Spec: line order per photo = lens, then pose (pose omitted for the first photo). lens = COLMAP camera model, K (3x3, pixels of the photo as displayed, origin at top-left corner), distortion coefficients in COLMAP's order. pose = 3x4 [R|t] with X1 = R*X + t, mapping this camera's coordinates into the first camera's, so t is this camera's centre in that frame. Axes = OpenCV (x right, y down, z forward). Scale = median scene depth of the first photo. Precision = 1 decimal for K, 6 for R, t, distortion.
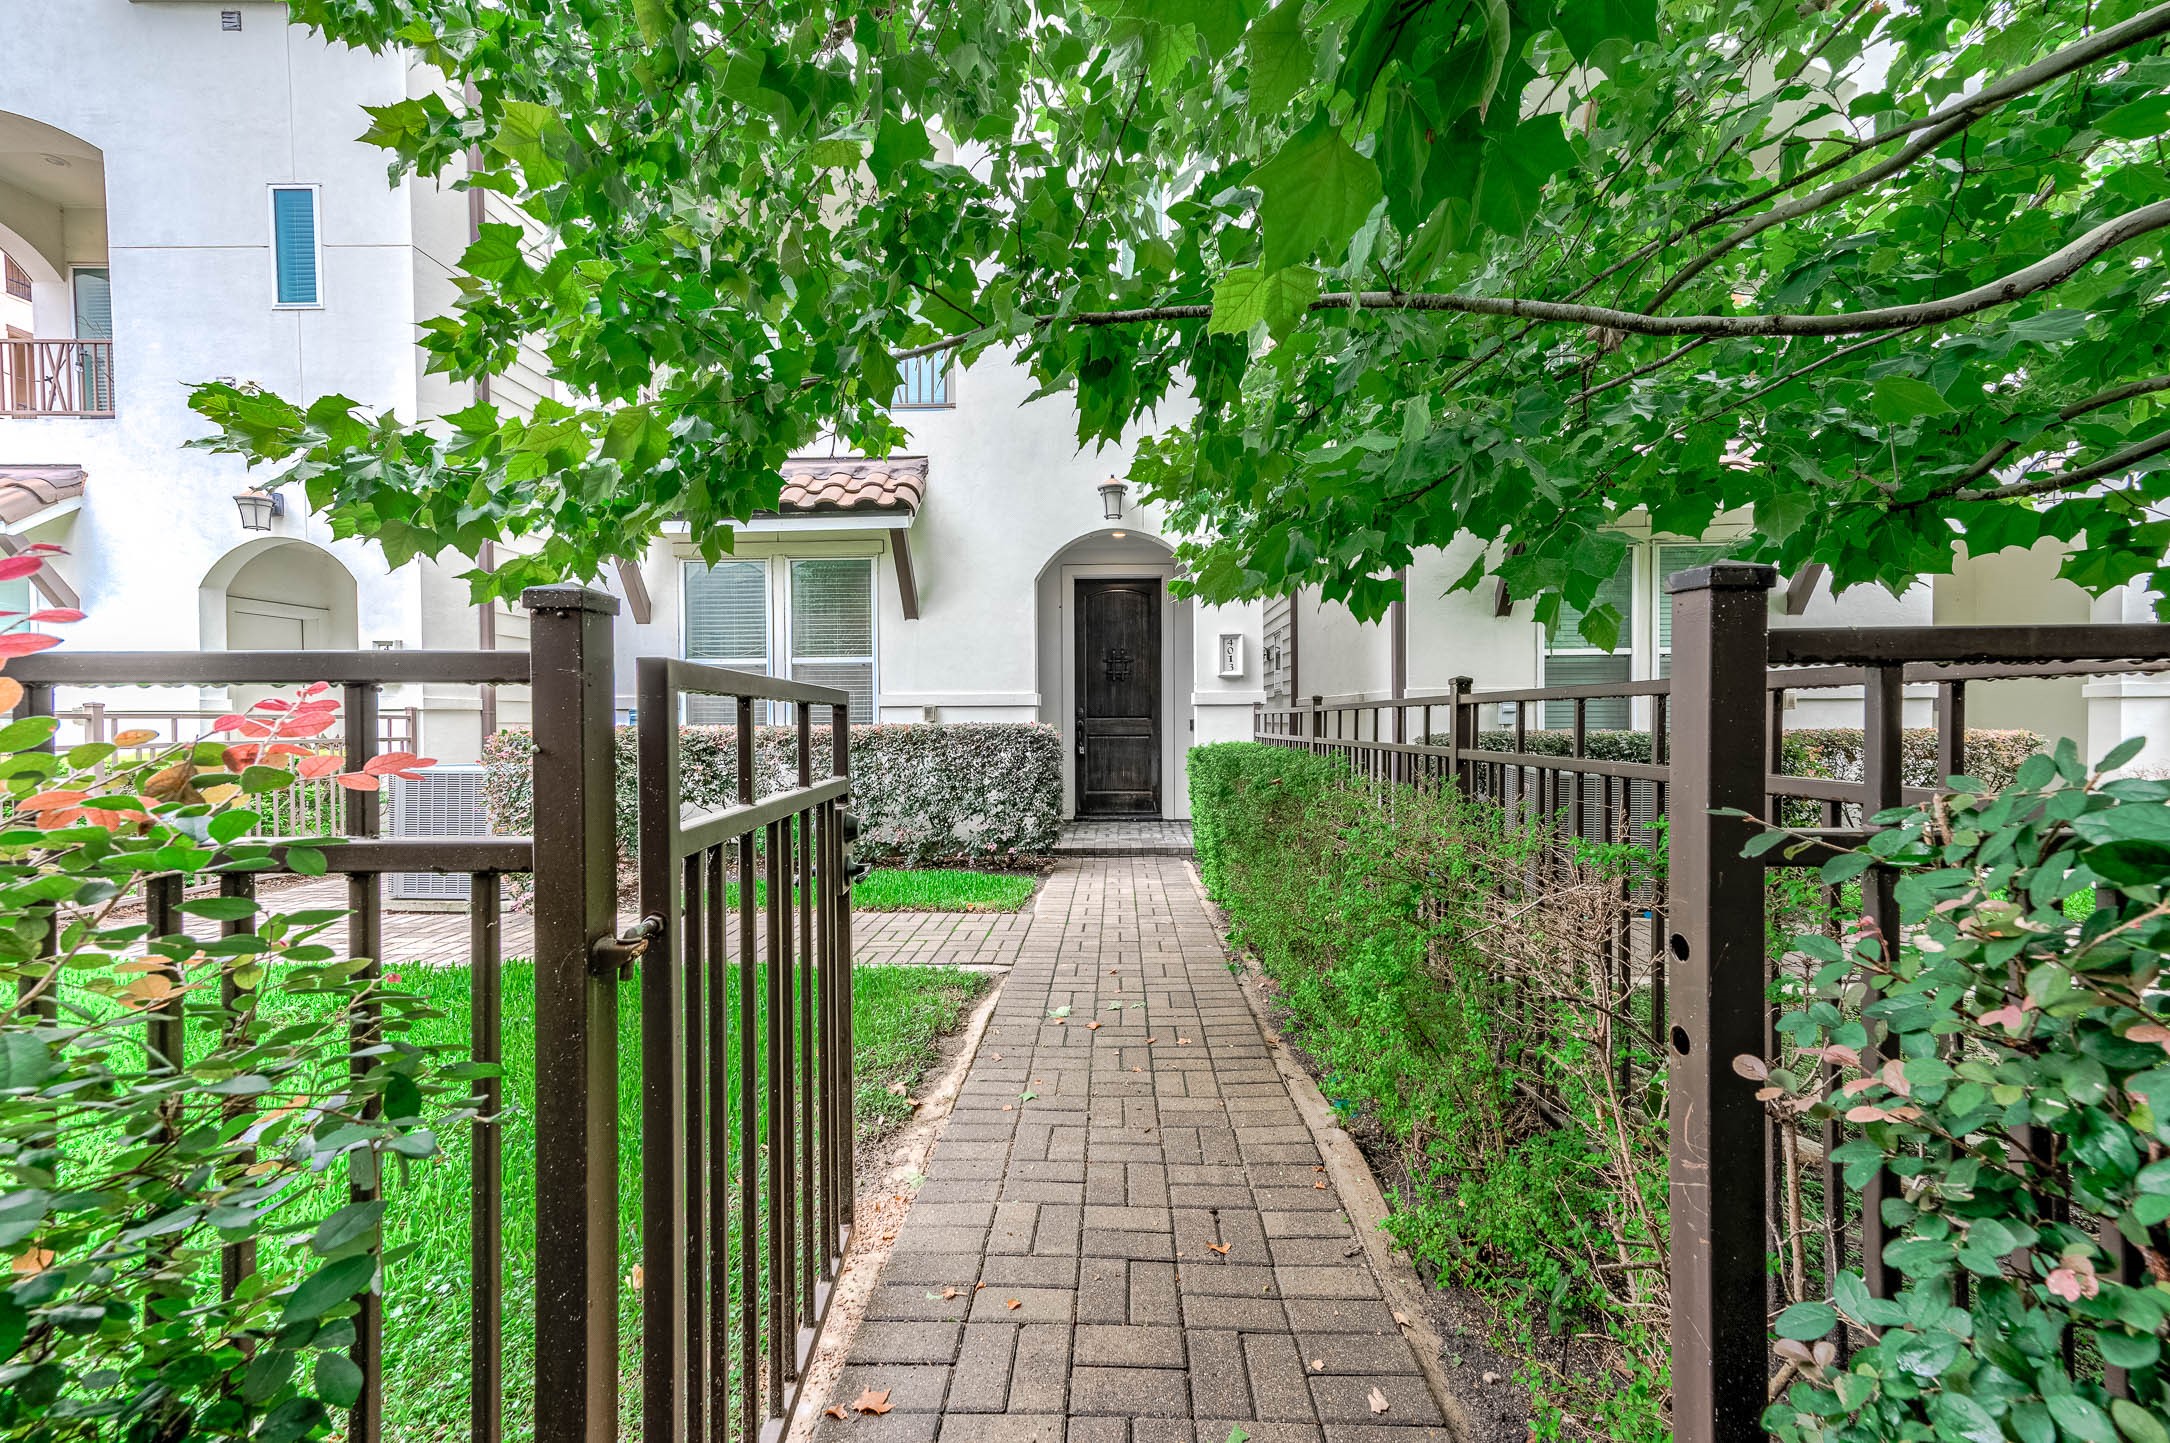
lens RADIAL K [[858.4, 0, 1085.0], [0, 858.4, 721.5], [0, 0, 1]] dist [0.012524, 0.006375]
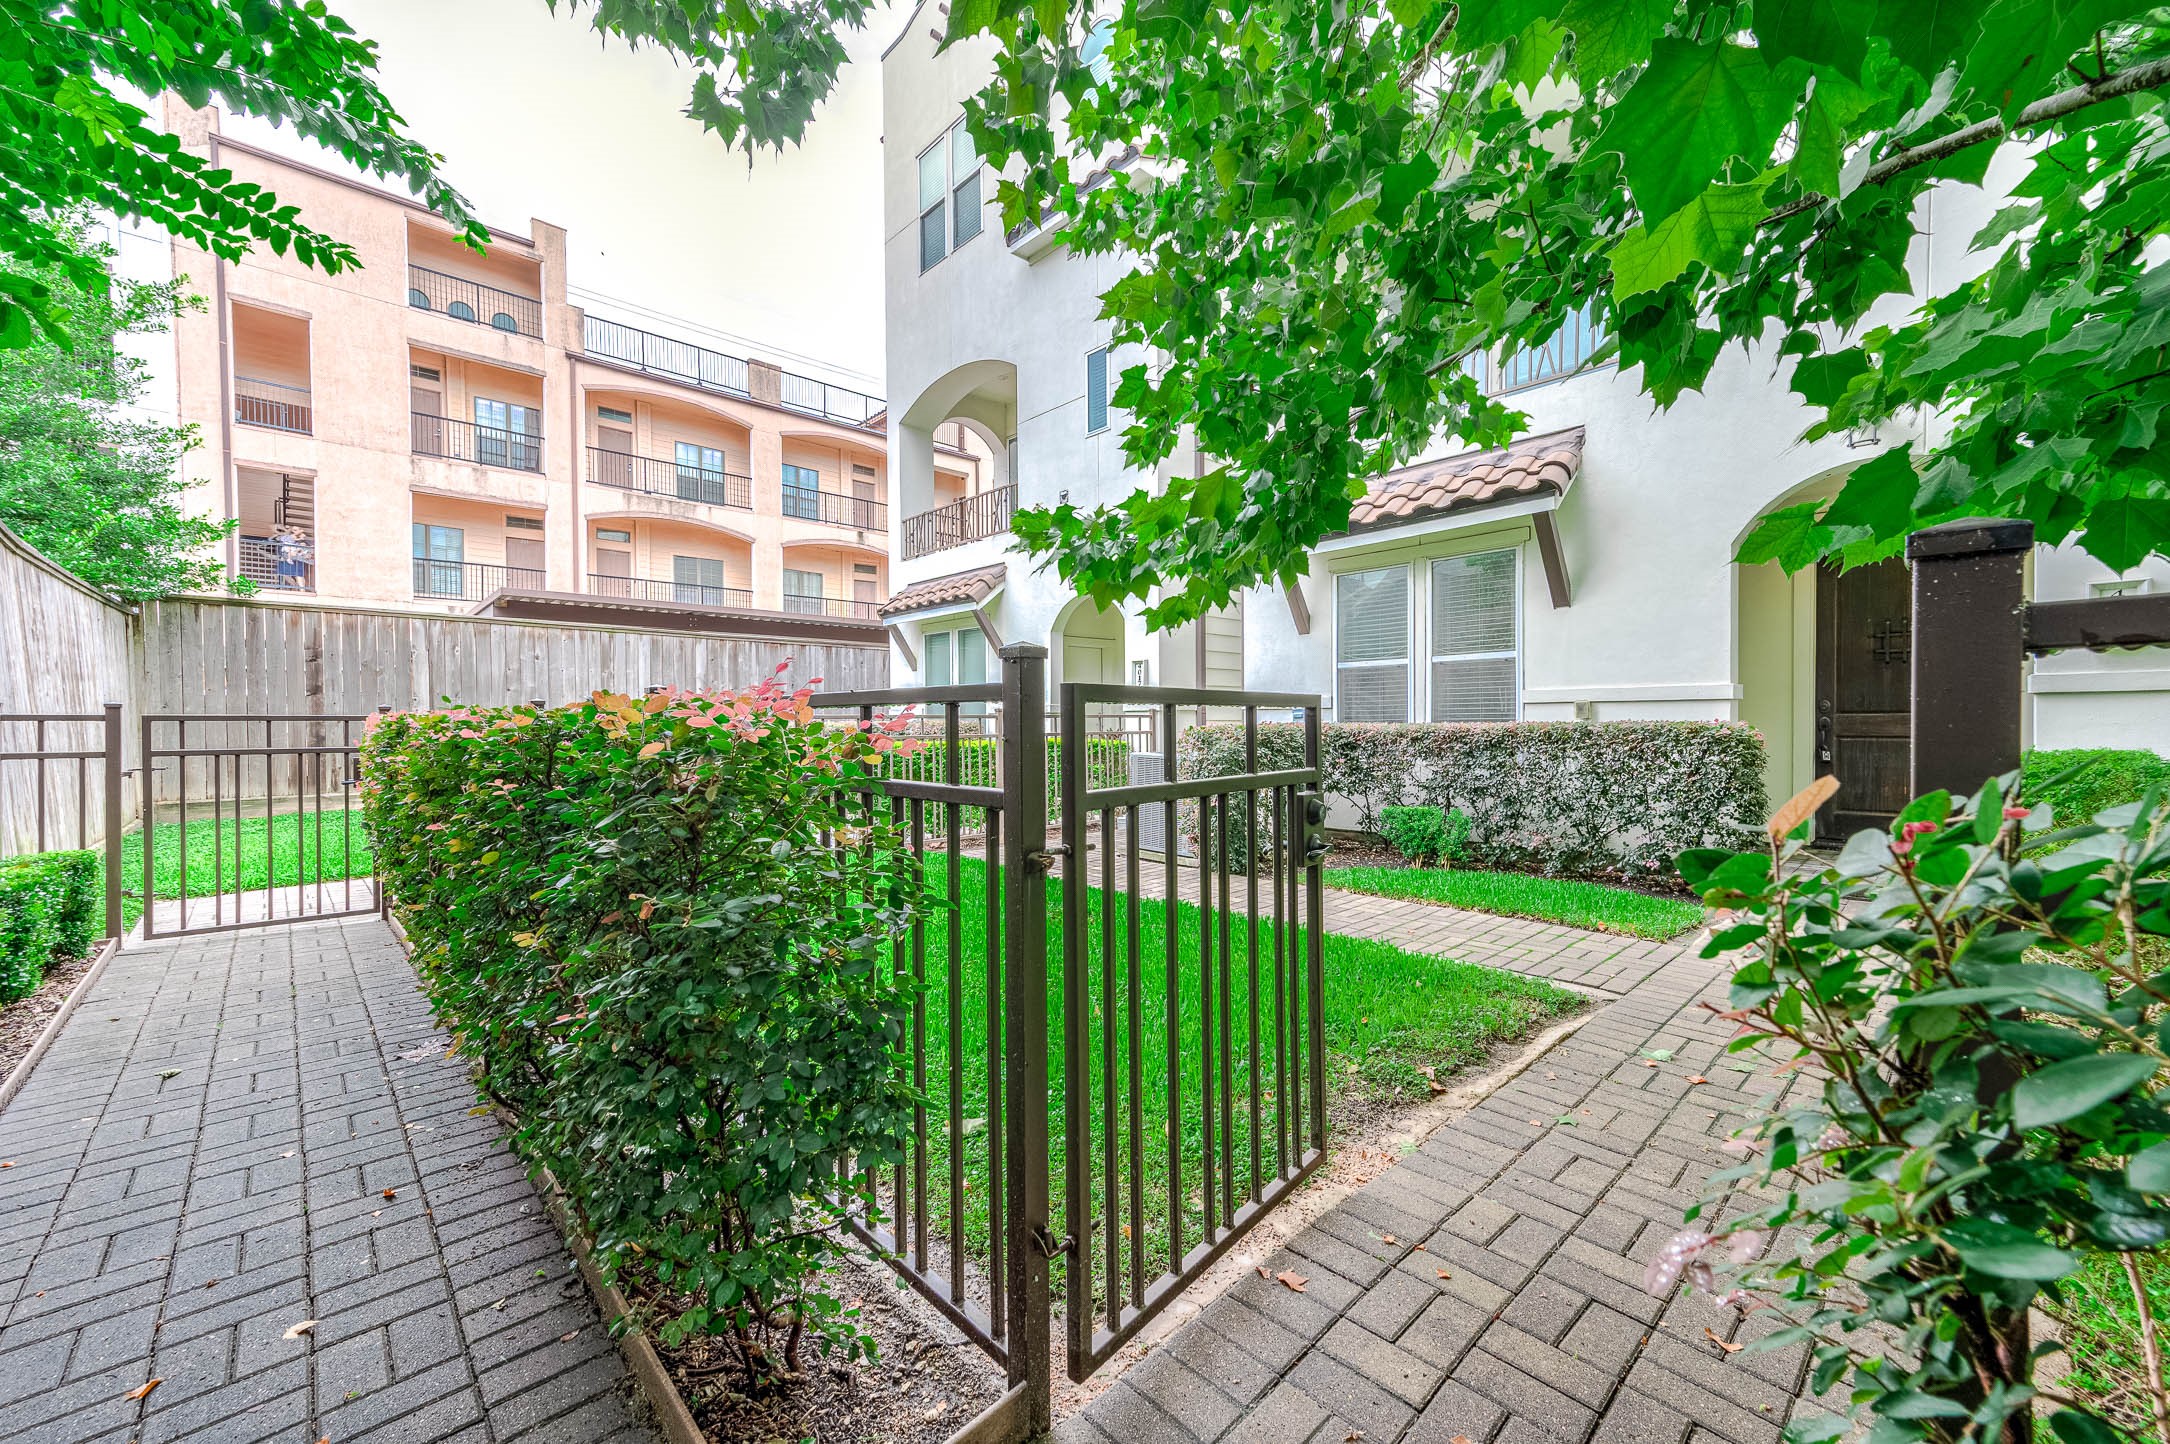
lens RADIAL K [[858.4, 0, 1085.0], [0, 858.4, 722.0], [0, 0, 1]] dist [0.012524, 0.006375]
pose [[0.707708, 0.002061, -0.706502, 0.153738], [0.001089, 0.999991, 0.004008, -0.001819], [0.706505, -0.003607, 0.707699, -0.023244]]
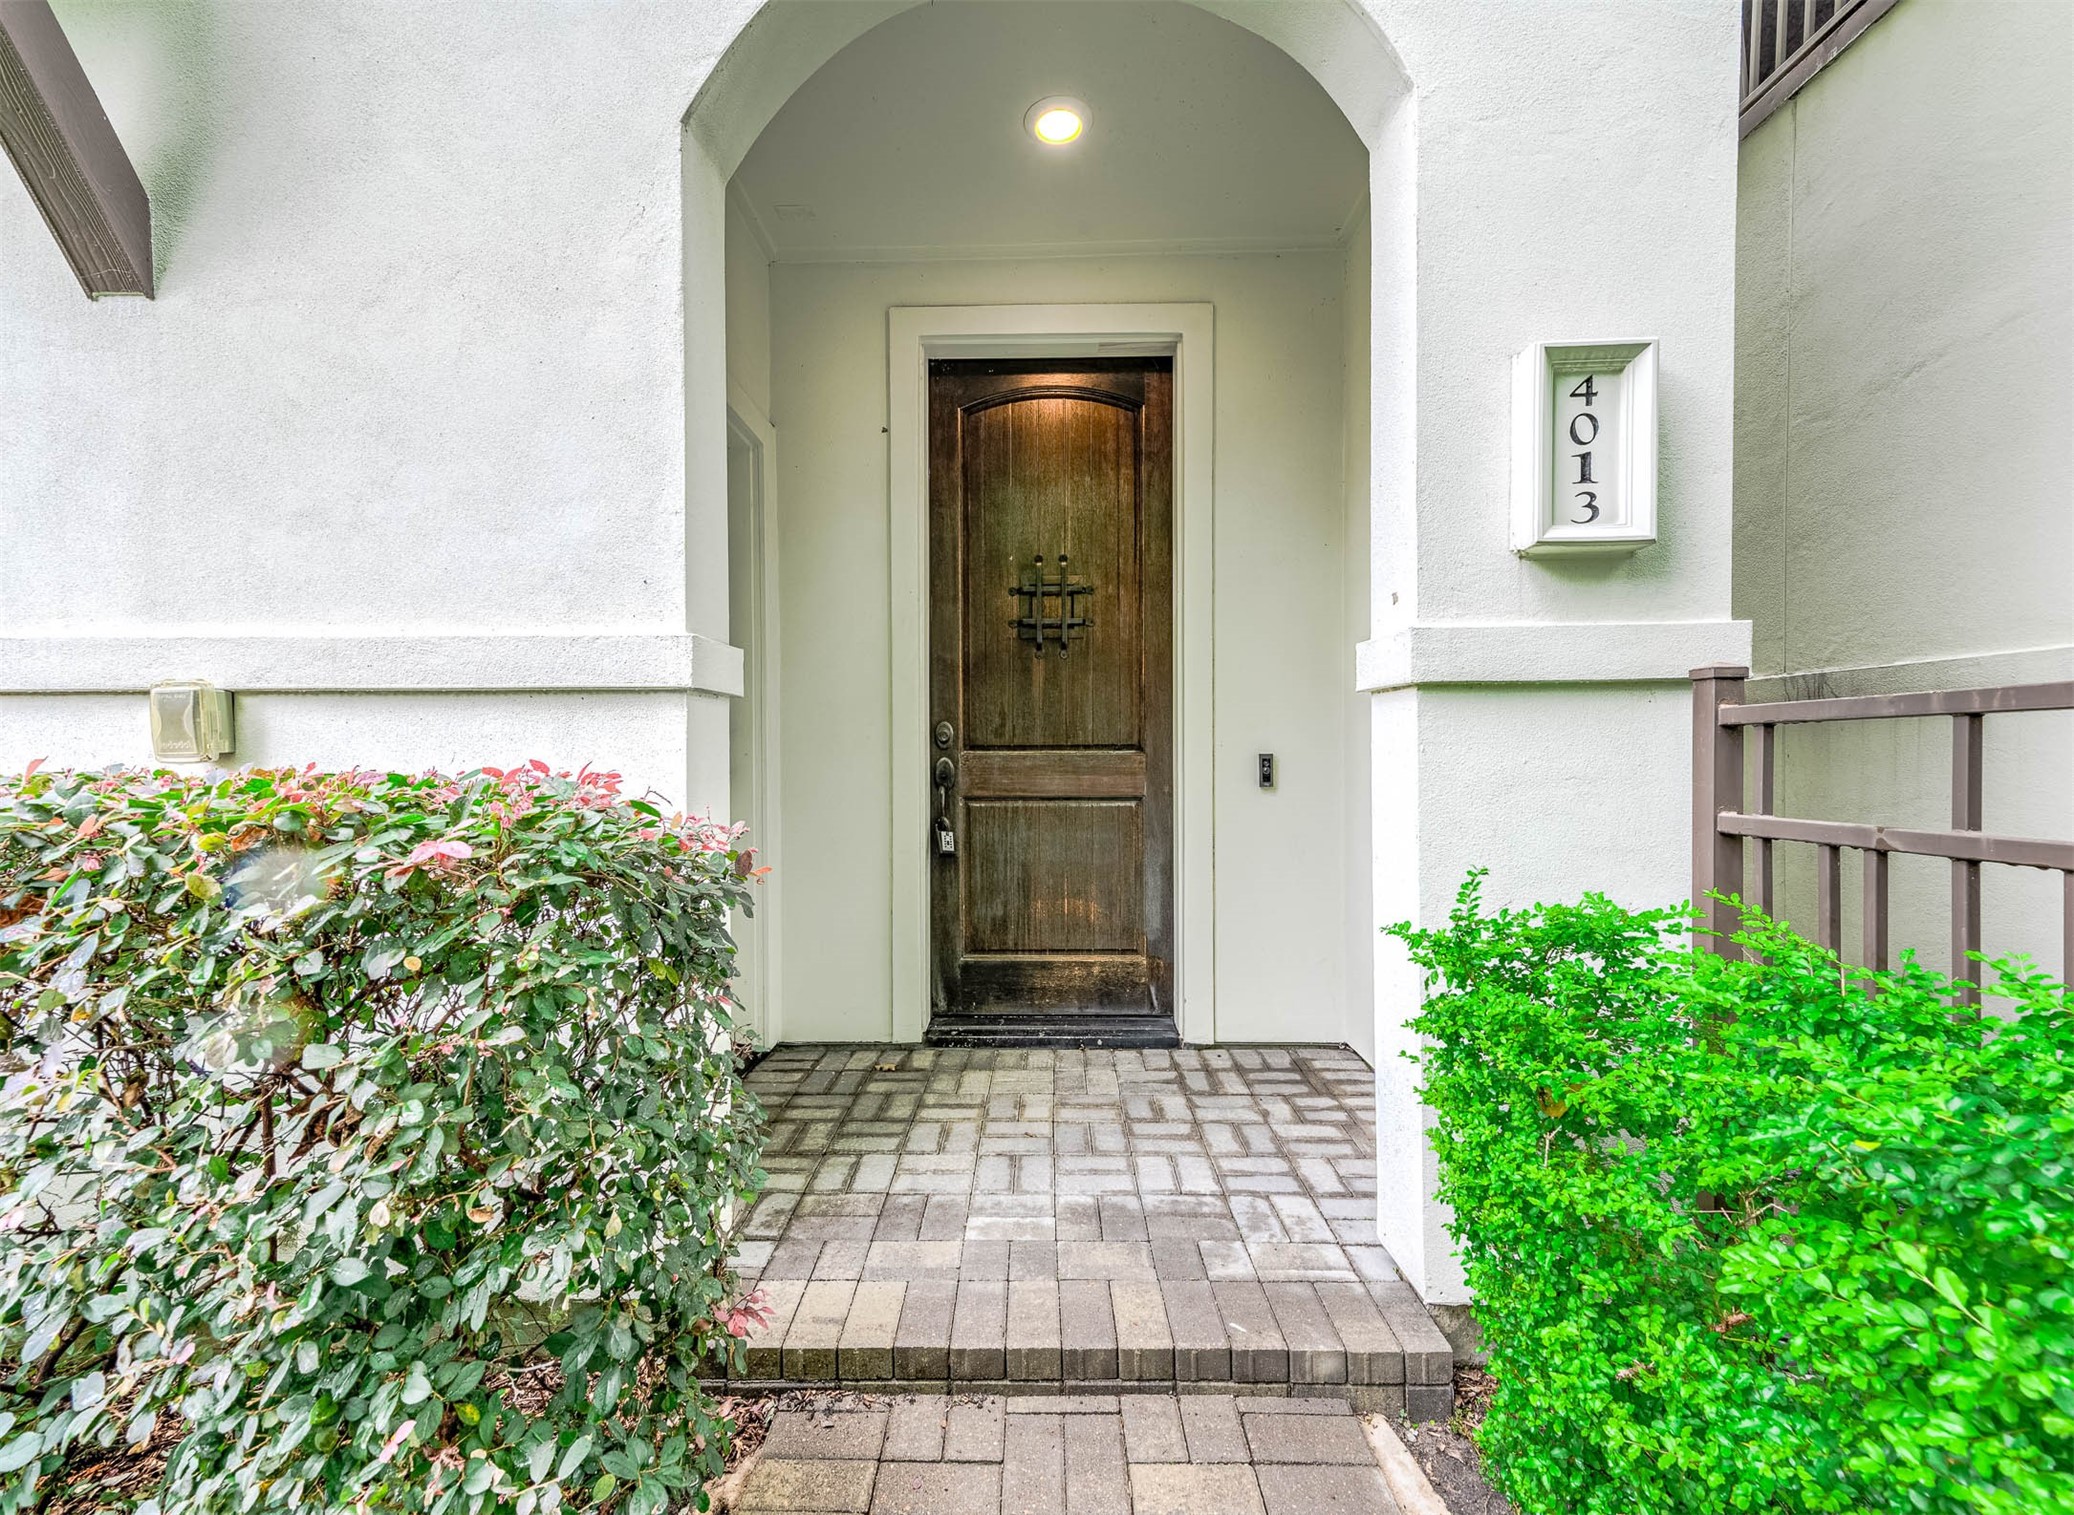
lens RADIAL K [[844.5, 0, 1037.0], [0, 844.5, 757.5], [0, 0, 1]] dist [-0.000094, -0.000011]
pose [[0.999723, 0.000375, 0.023521, 0.048857], [-0.000289, 0.999993, -0.003680, 0.000024], [-0.023522, 0.003672, 0.999717, 1.345432]]
